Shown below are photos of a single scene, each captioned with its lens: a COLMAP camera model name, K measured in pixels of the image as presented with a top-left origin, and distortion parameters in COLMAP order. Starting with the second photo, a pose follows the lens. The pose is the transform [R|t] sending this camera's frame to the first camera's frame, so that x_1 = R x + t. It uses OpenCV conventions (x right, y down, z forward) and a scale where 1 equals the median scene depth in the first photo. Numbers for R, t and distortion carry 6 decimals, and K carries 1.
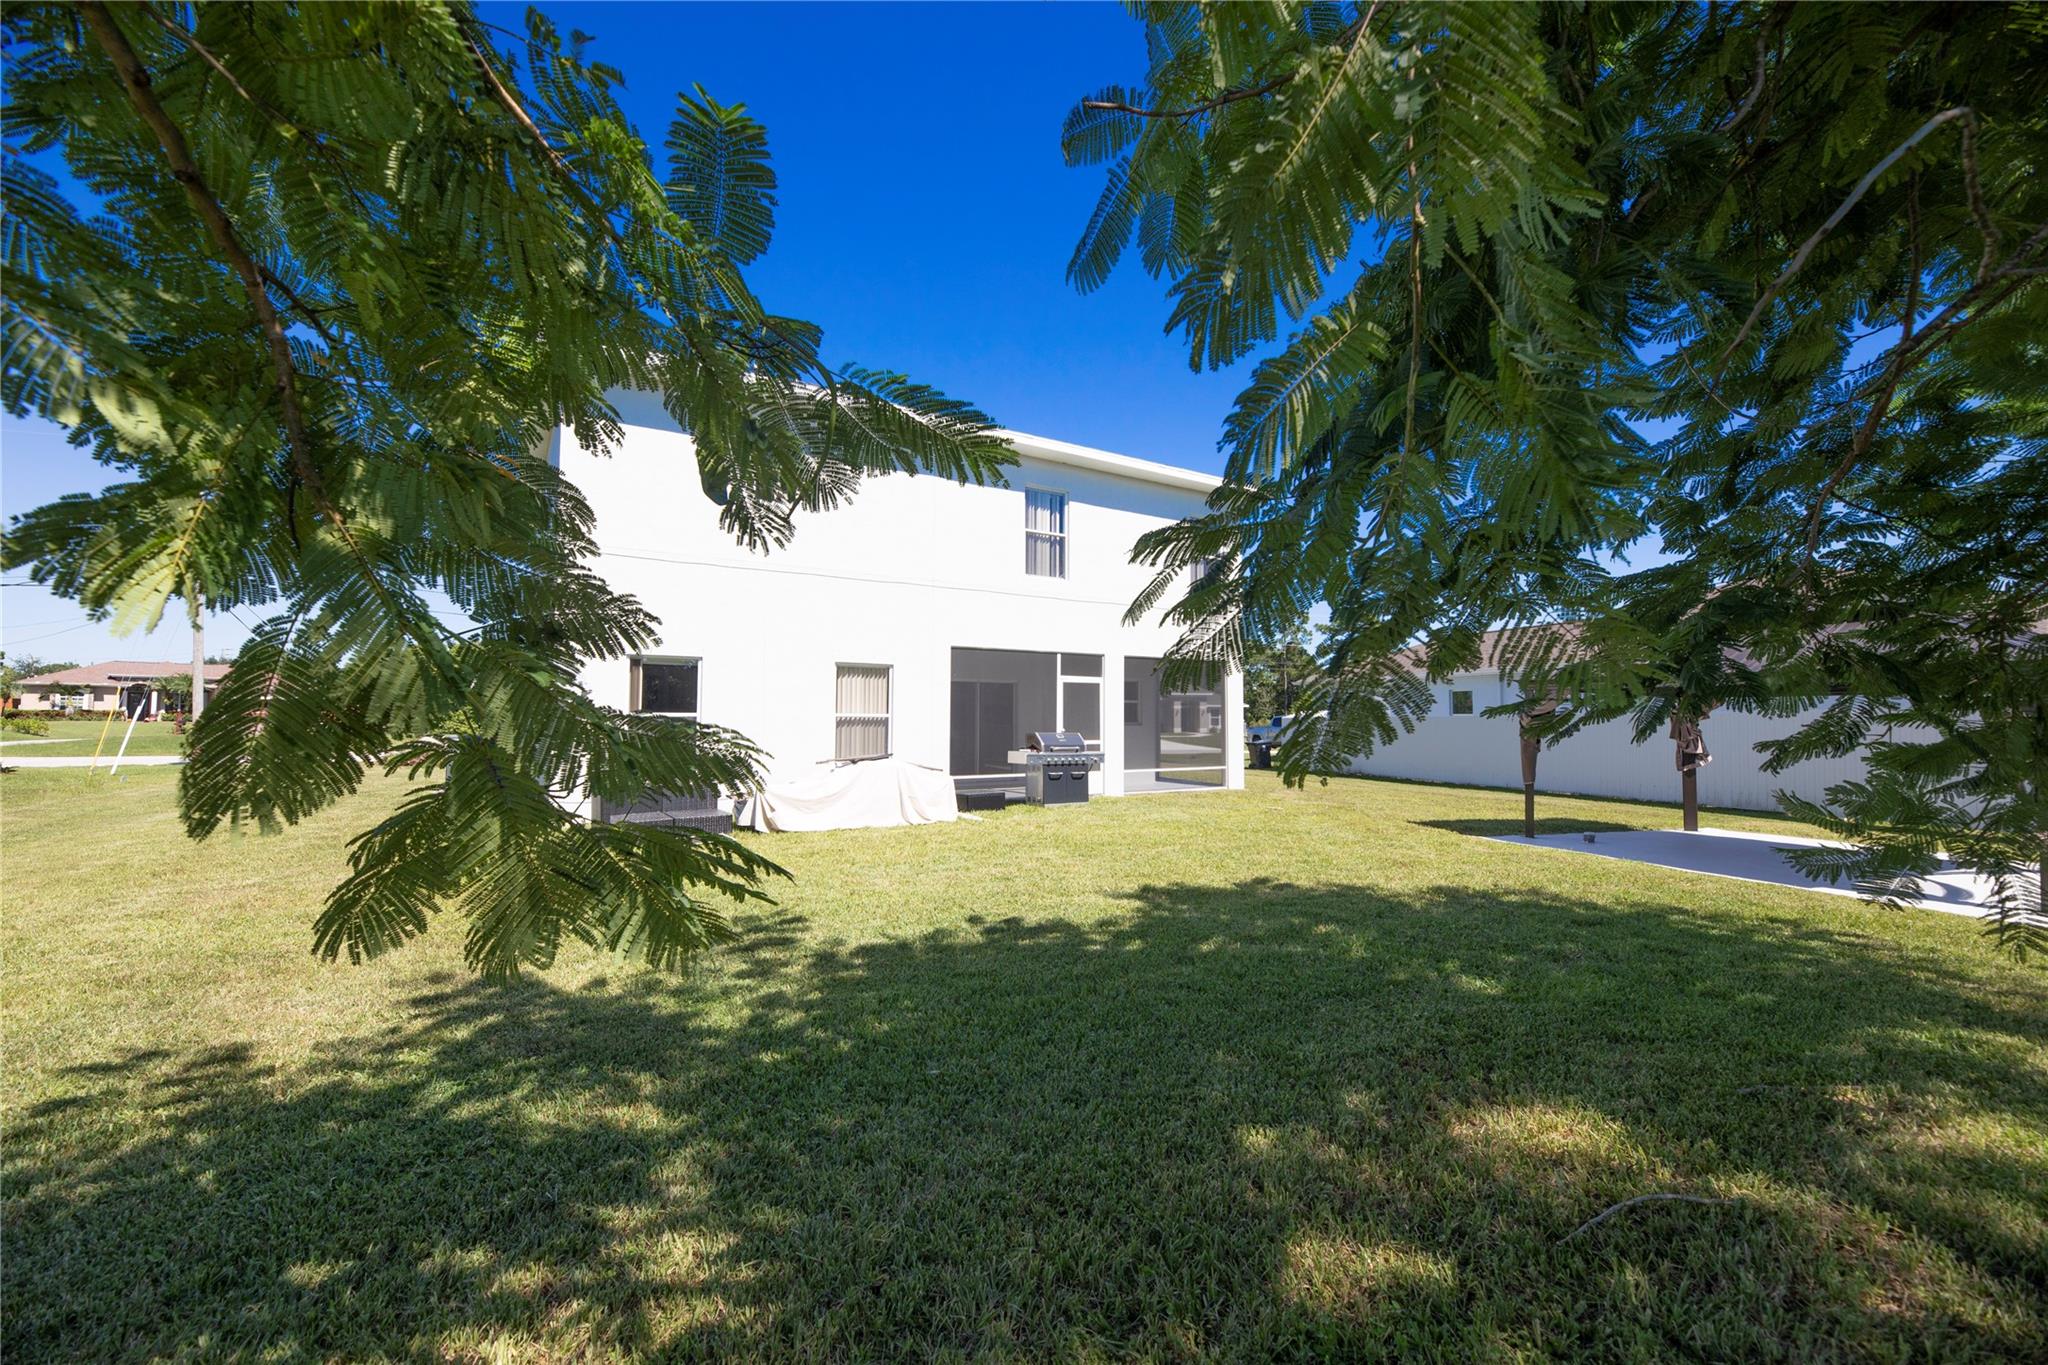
lens RADIAL K [[828.3, 0, 1024.0], [0, 828.3, 682.5], [0, 0, 1]] dist [-0.002195, -0.000363]
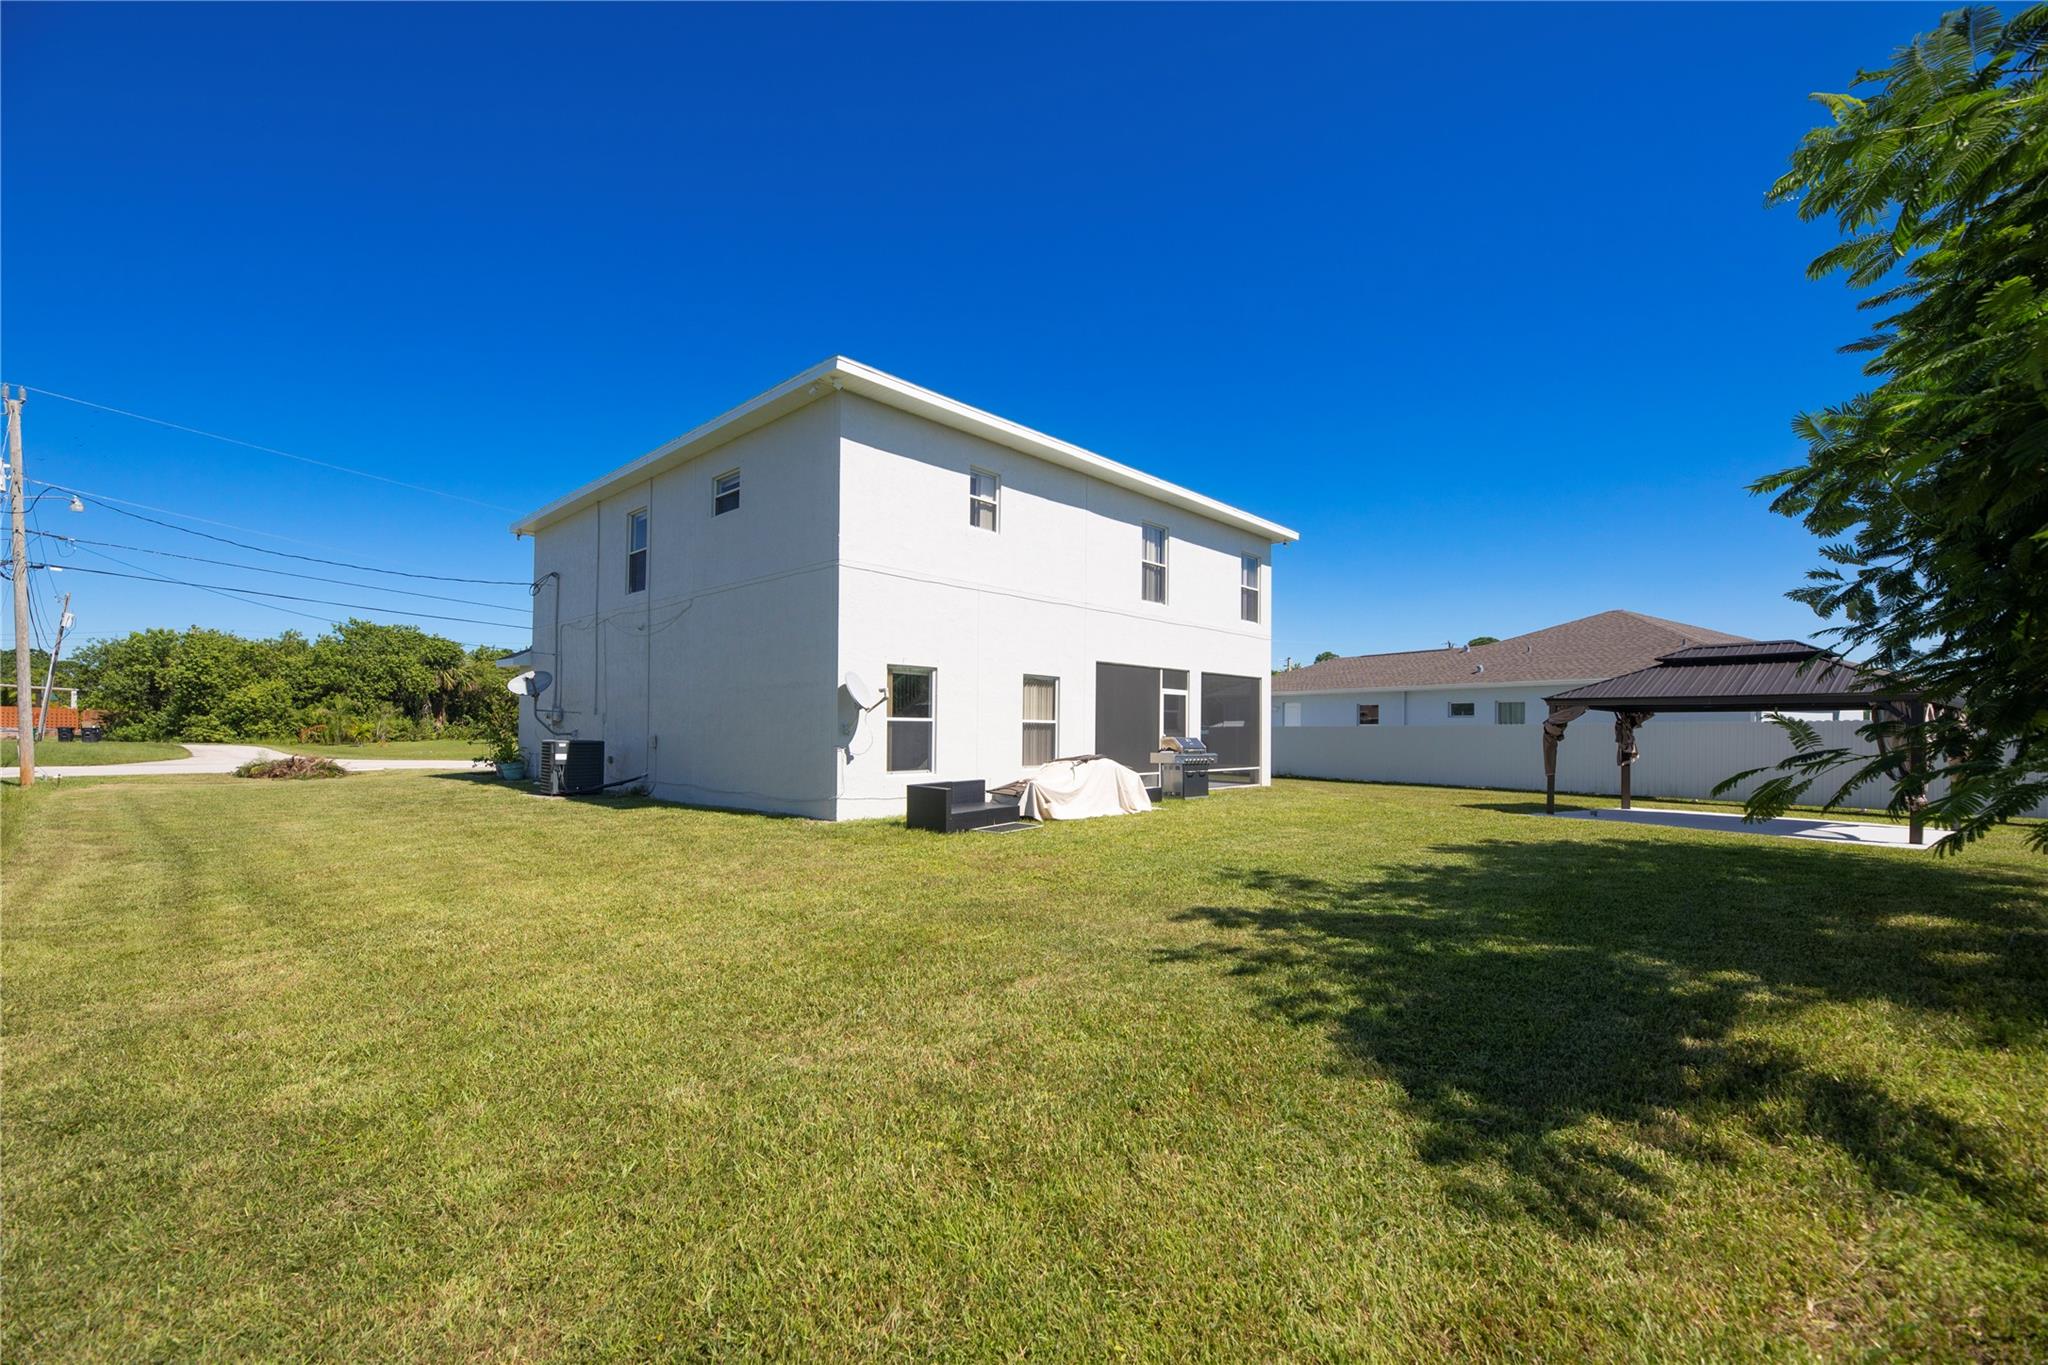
lens RADIAL K [[840.2, 0, 1026.9], [0, 840.2, 719.1], [0, 0, 1]] dist [-0.000411, -0.000106]
pose [[0.968305, 0.006790, 0.249679, -0.433027], [-0.014703, 0.999446, 0.029844, 0.002434], [-0.249338, -0.032569, 0.967869, -0.087555]]
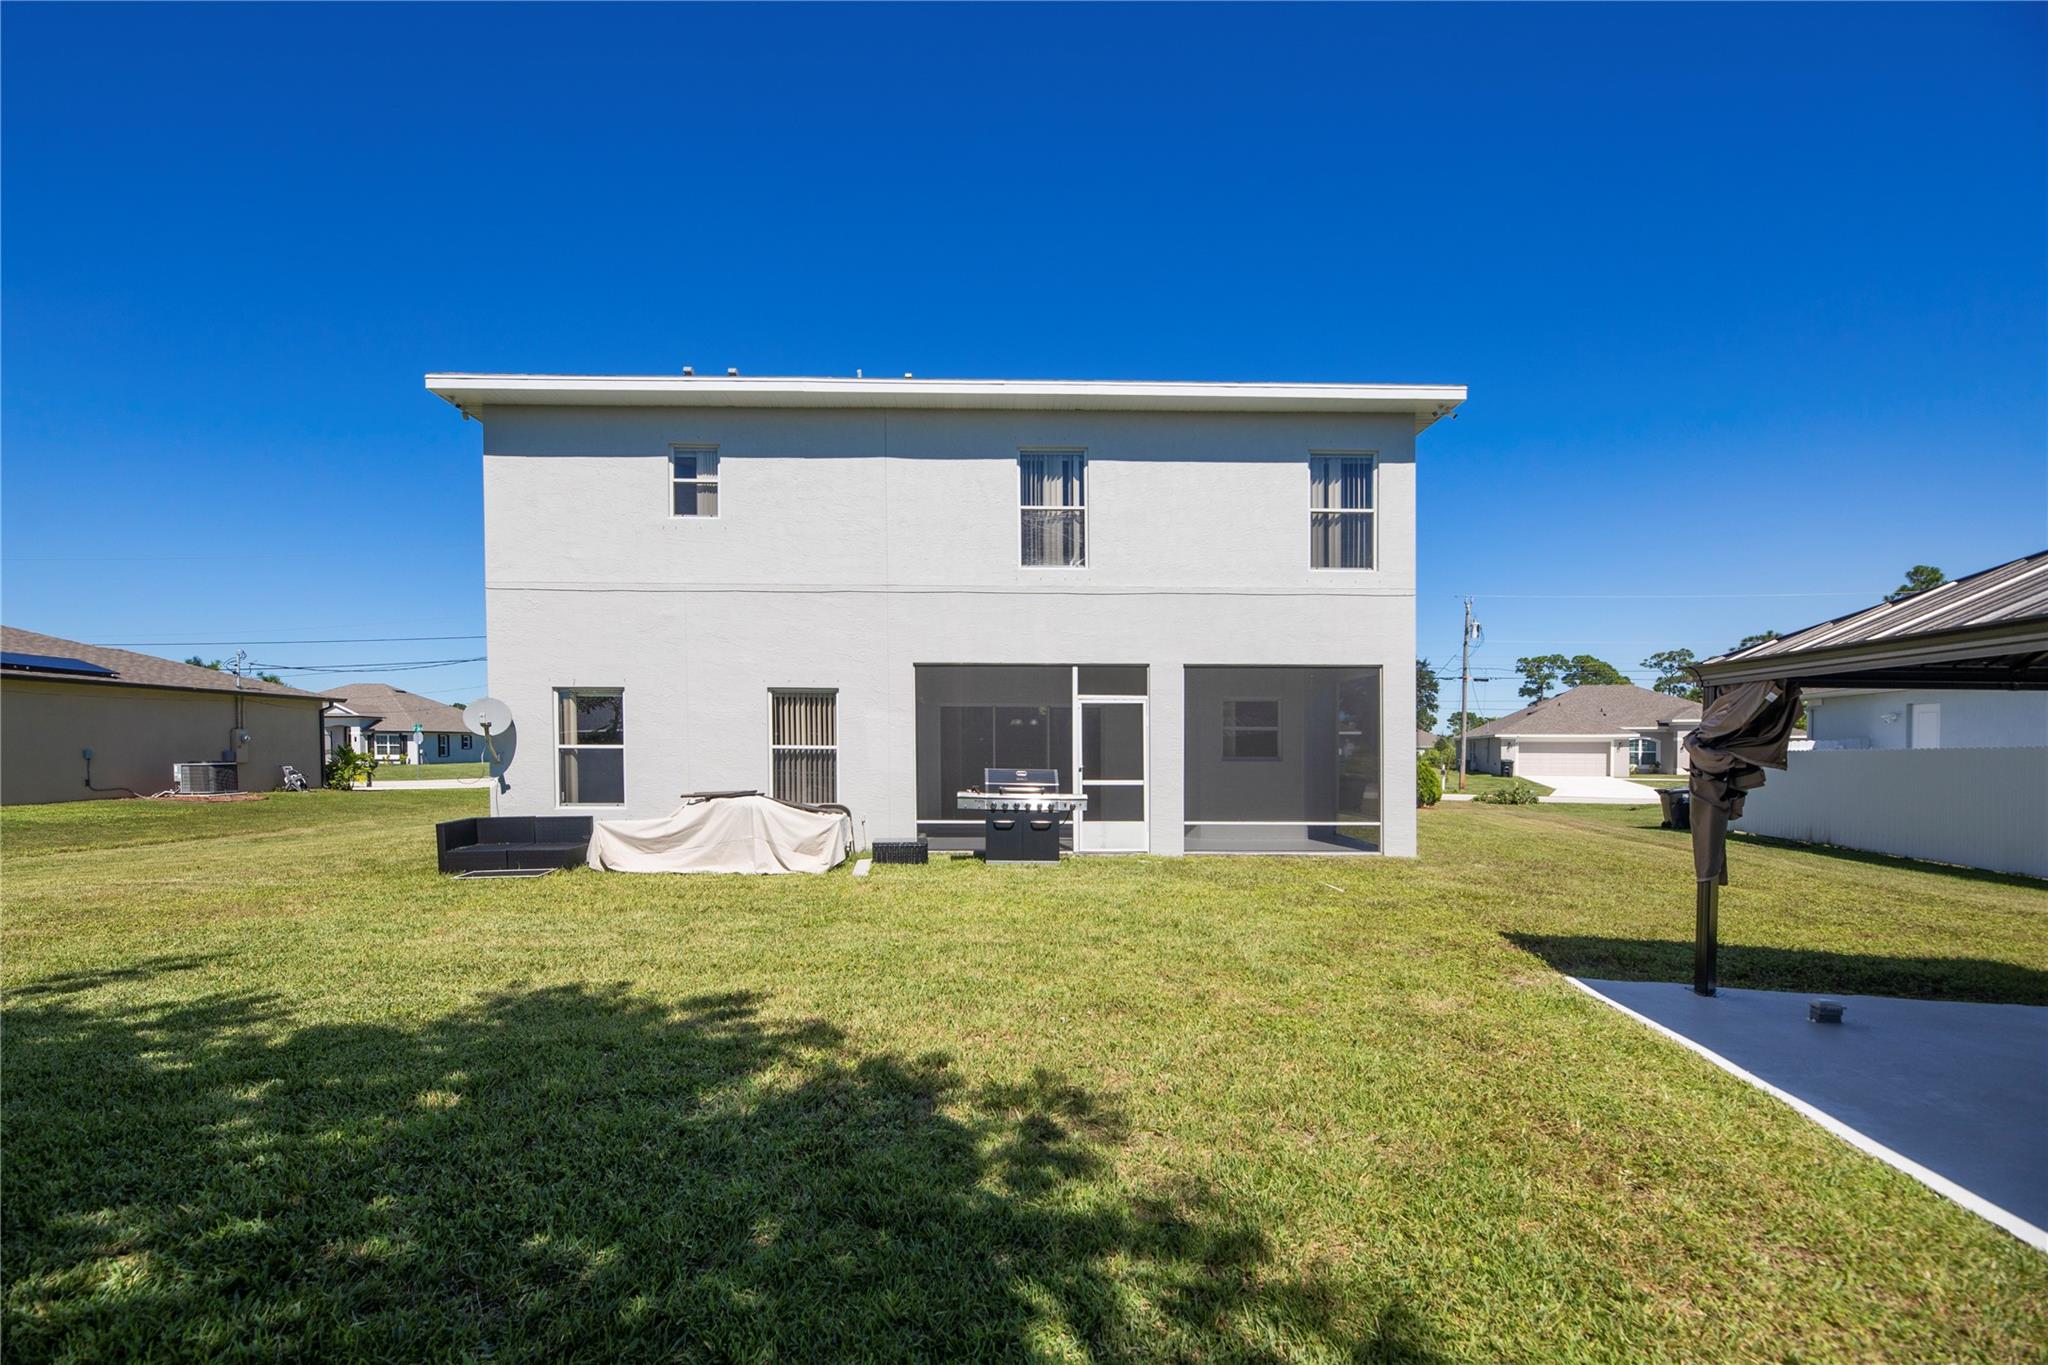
lens RADIAL K [[895.5, 0, 1027.2], [0, 895.5, 755.4], [0, 0, 1]] dist [0.004484, 0.000091]
pose [[0.859553, 0.002409, -0.511041, 0.429532], [0.020968, 0.998981, 0.039976, 0.013803], [0.510616, -0.045077, 0.858626, 0.266932]]
